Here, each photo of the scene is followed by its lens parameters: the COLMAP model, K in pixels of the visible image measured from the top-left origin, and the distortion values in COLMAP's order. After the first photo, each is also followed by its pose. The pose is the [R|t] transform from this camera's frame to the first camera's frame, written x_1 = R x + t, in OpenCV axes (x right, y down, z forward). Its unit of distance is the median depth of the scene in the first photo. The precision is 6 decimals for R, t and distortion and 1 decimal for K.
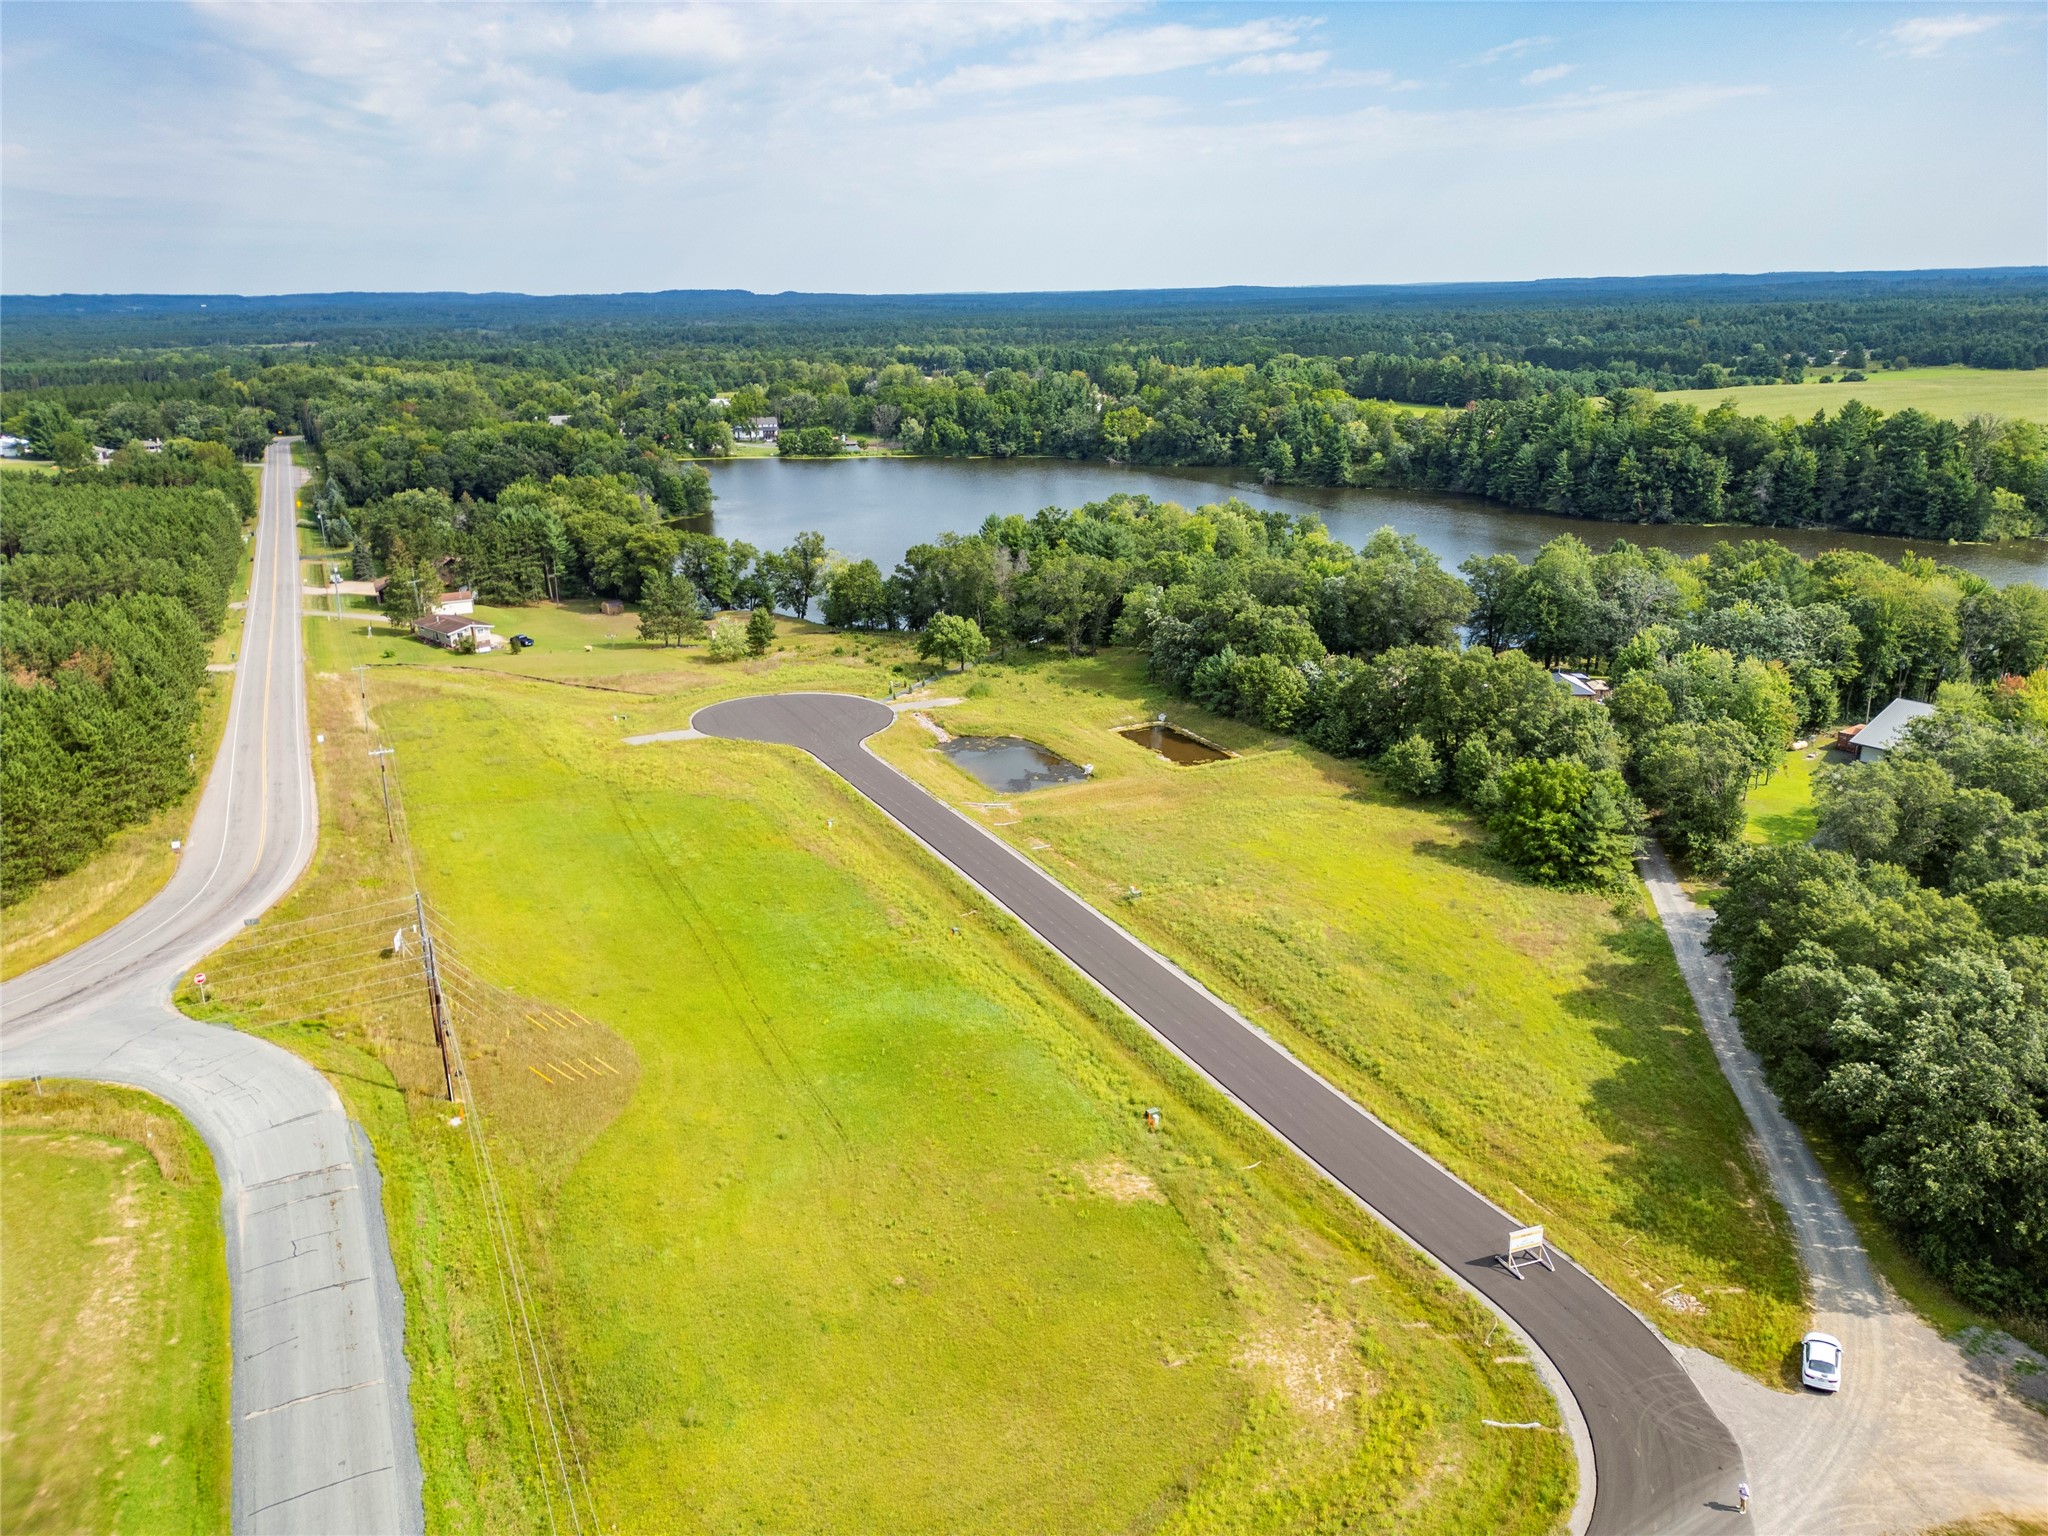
lens RADIAL K [[1423.4, 0, 1024.0], [0, 1423.4, 768.0], [0, 0, 1]] dist [0.068054, -0.069588]
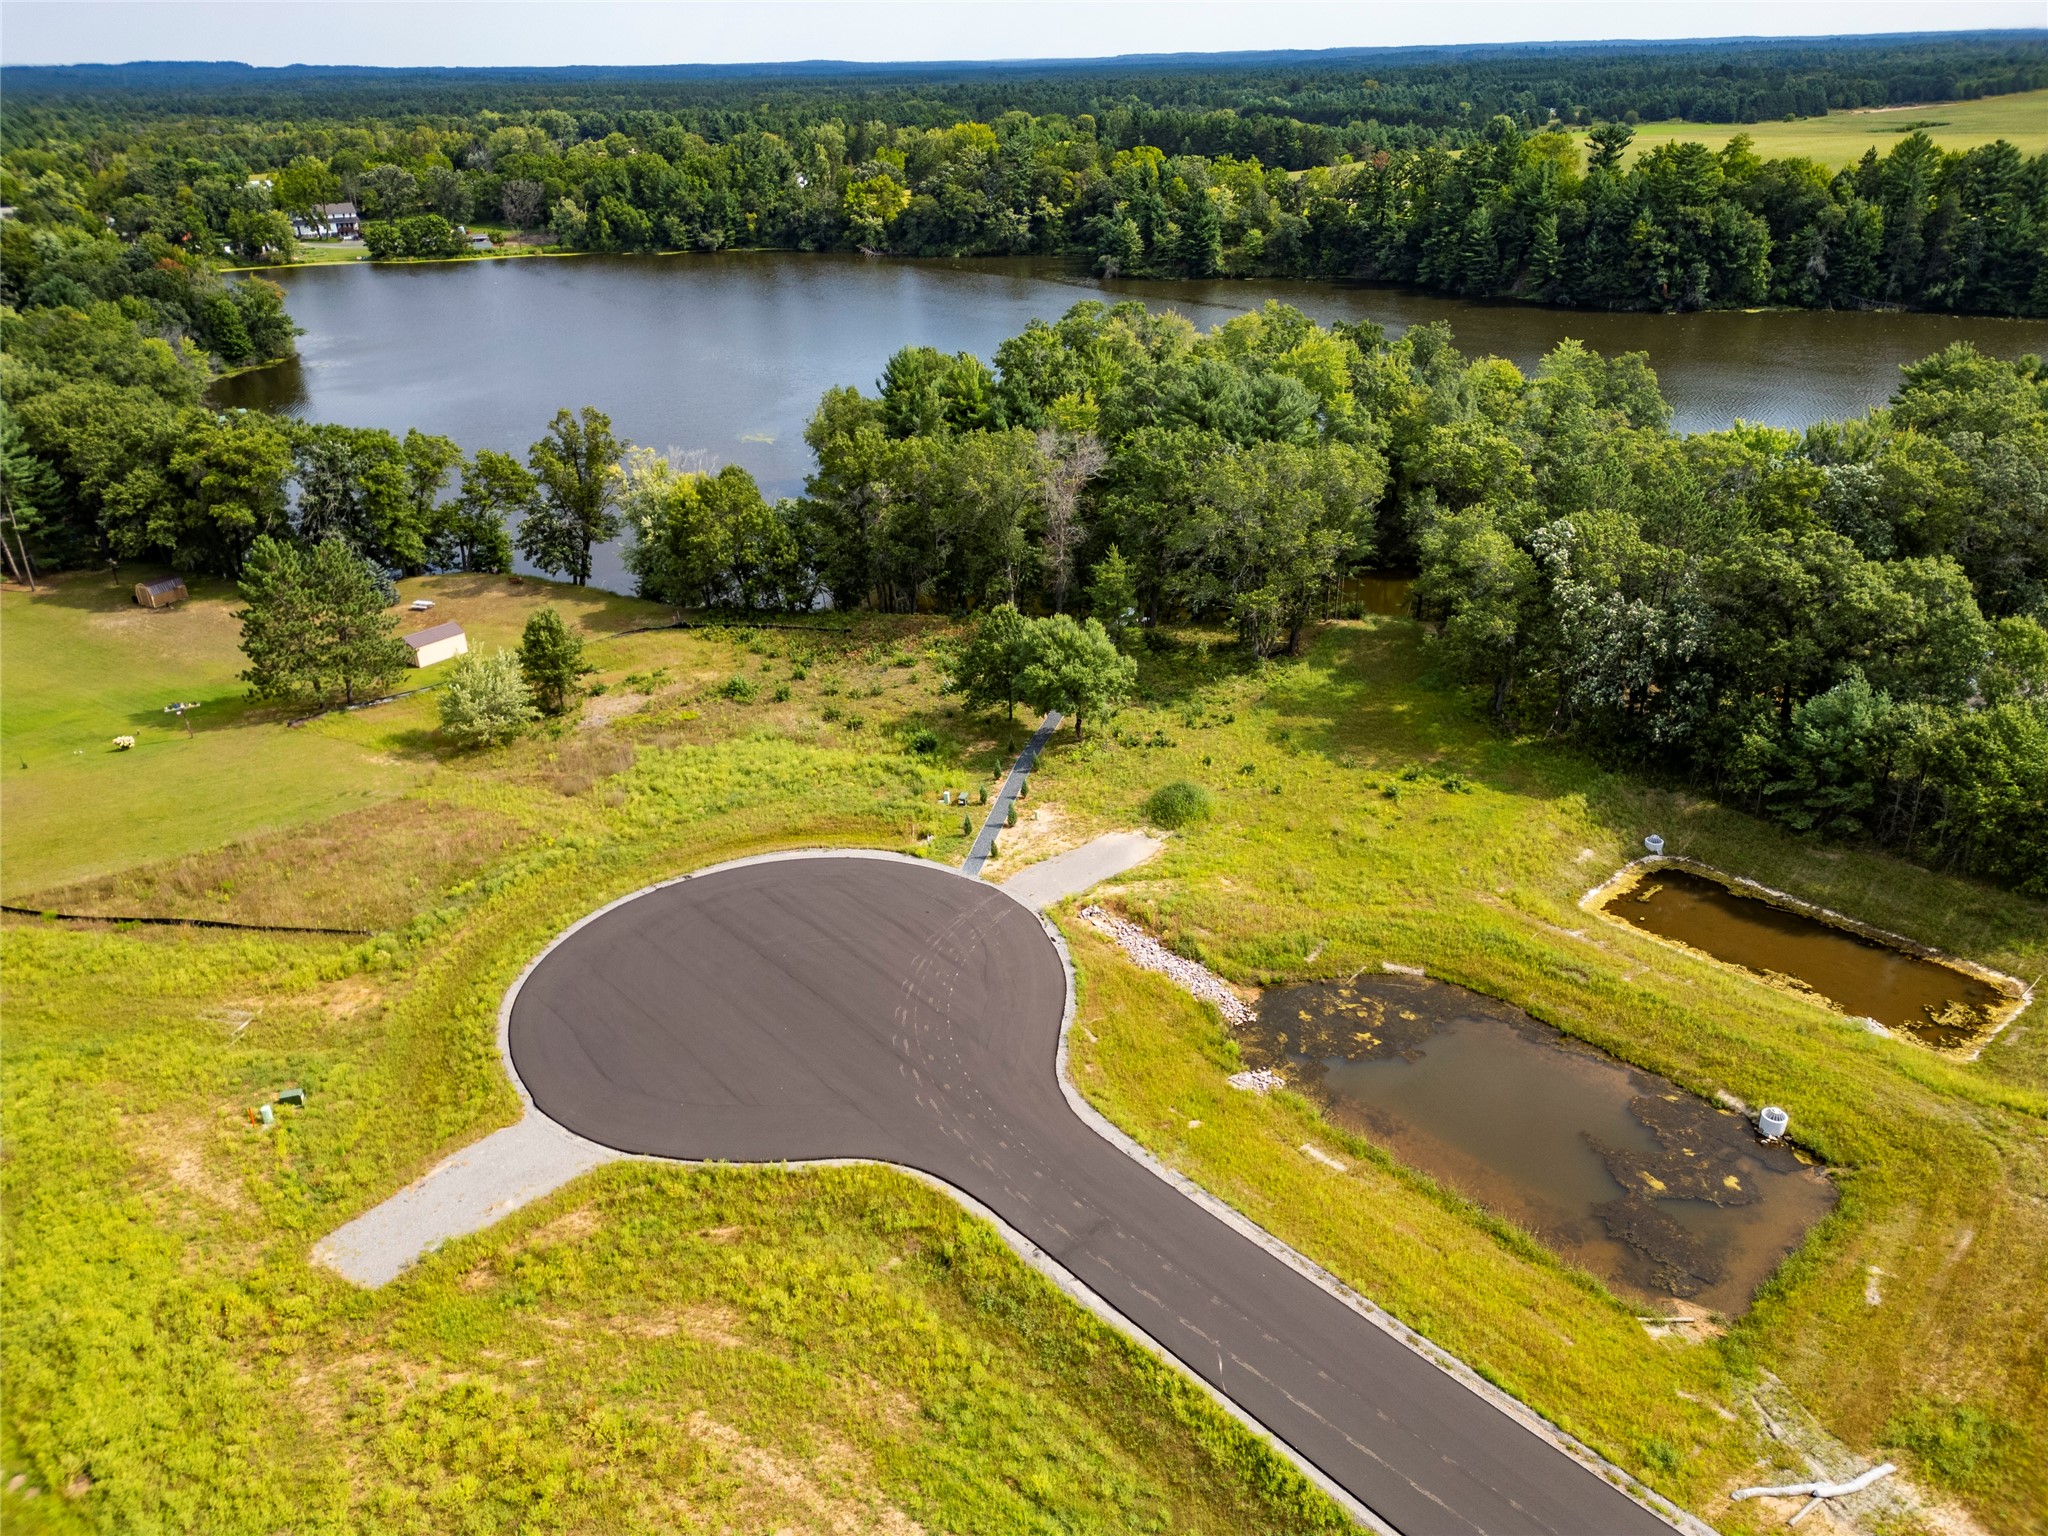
lens RADIAL K [[1423.4, 0, 1024.0], [0, 1423.4, 768.0], [0, 0, 1]] dist [0.068054, -0.069588]
pose [[0.963048, -0.120773, 0.240732, -0.148187], [0.088223, 0.985968, 0.141716, -0.108221], [-0.254470, -0.115241, 0.960190, 0.507207]]
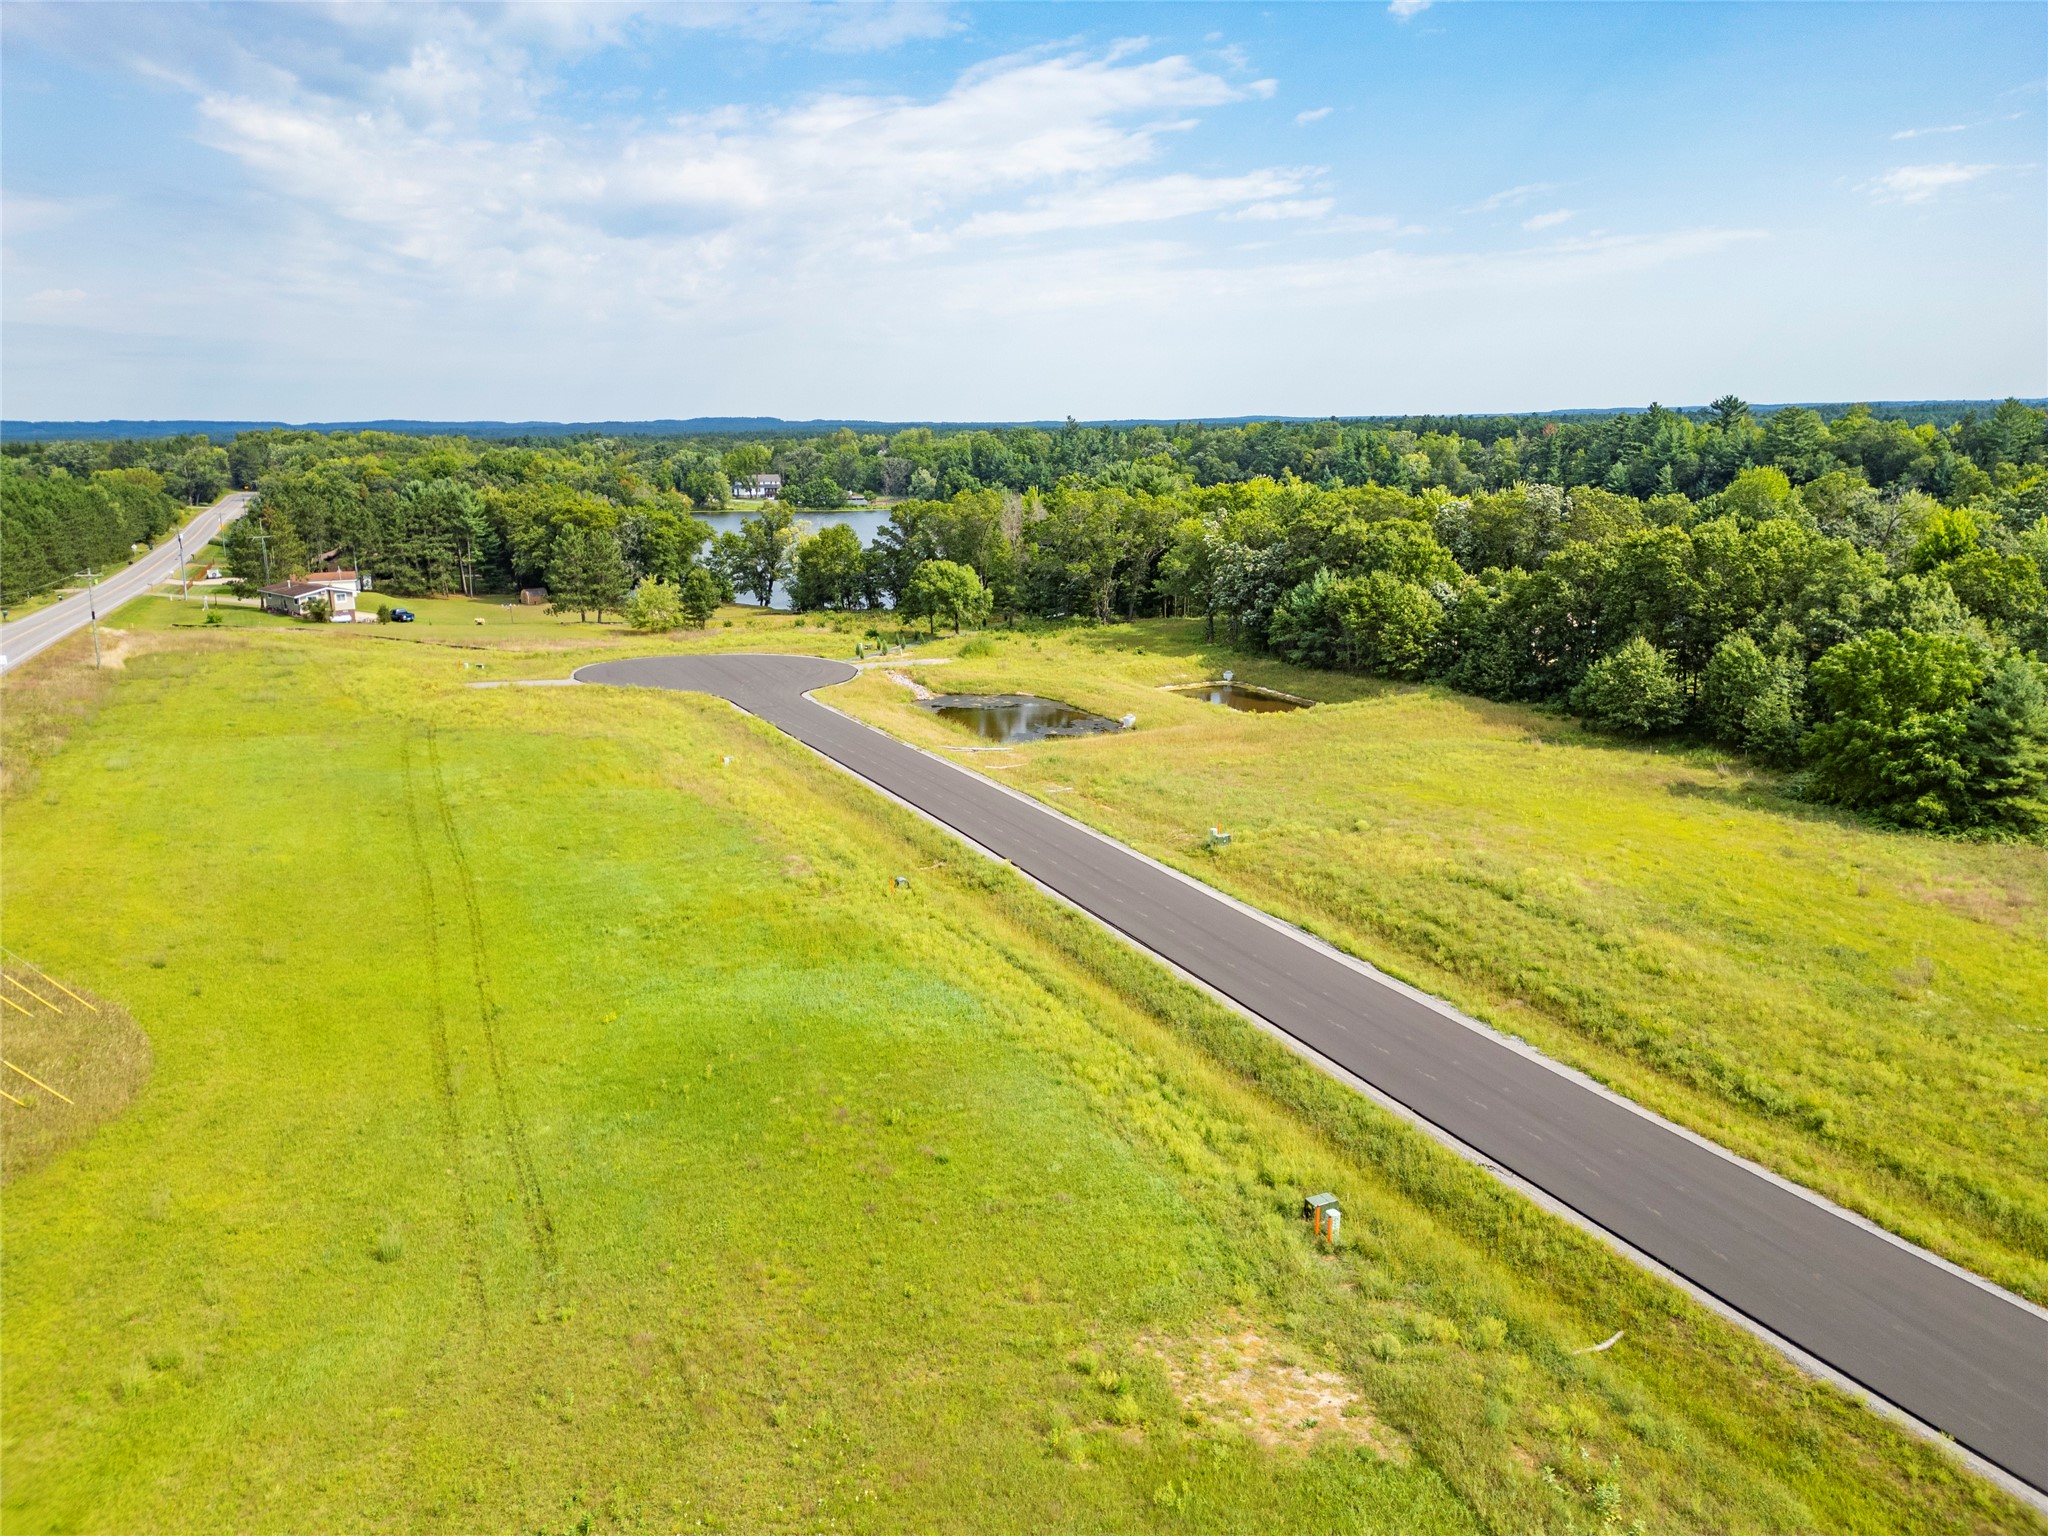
lens RADIAL K [[1427.4, 0, 1024.0], [0, 1427.4, 768.0], [0, 0, 1]] dist [0.045413, -0.036270]
pose [[0.999864, 0.003618, -0.016088, 0.004107], [-0.004990, 0.996271, -0.086135, 0.059162], [0.015717, 0.086204, 0.996154, 0.224314]]
